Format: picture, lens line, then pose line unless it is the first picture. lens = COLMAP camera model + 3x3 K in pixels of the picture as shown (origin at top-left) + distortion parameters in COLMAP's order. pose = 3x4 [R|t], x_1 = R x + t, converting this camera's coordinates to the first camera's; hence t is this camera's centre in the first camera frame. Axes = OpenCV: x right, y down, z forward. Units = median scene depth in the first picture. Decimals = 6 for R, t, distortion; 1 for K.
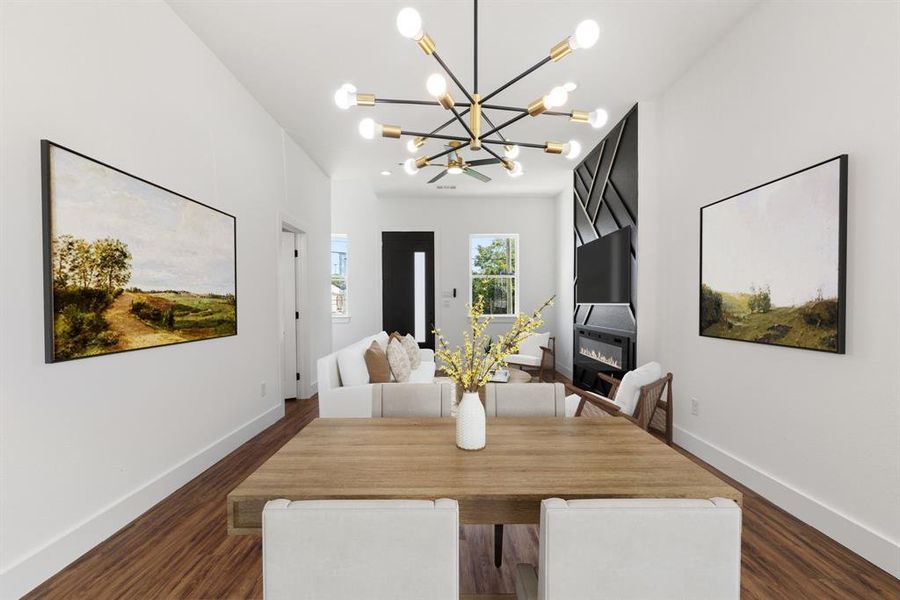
lens RADIAL K [[395.4, 0, 451.3], [0, 395.4, 302.4], [0, 0, 1]] dist [0.002428, 0.001053]
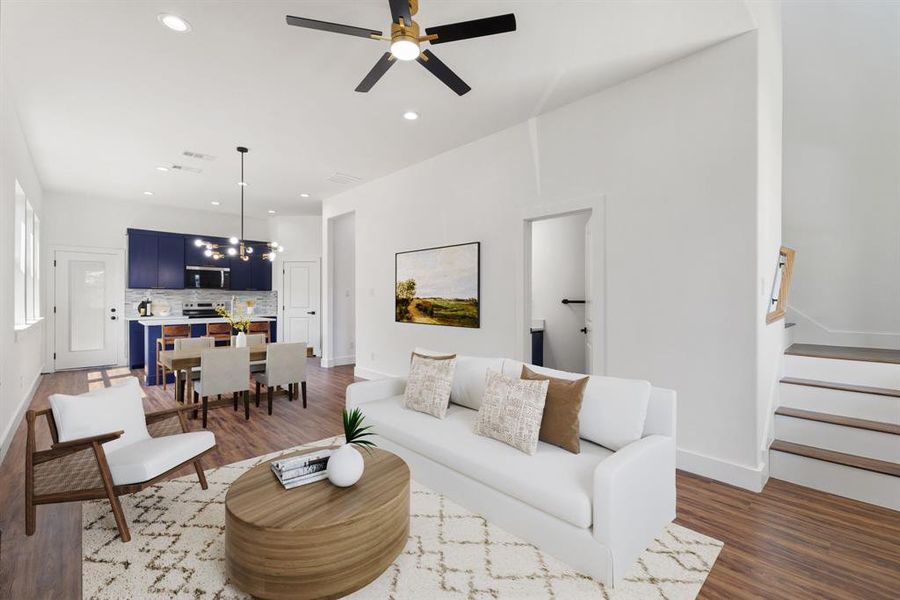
lens RADIAL K [[390.0, 0, 450.2], [0, 390.0, 302.2], [0, 0, 1]] dist [0.006585, 0.000483]
pose [[-0.729903, 0.000161, -0.683551, 0.610418], [-0.005440, 0.999967, 0.006044, -0.019986], [0.683530, 0.008130, -0.729878, 2.615922]]
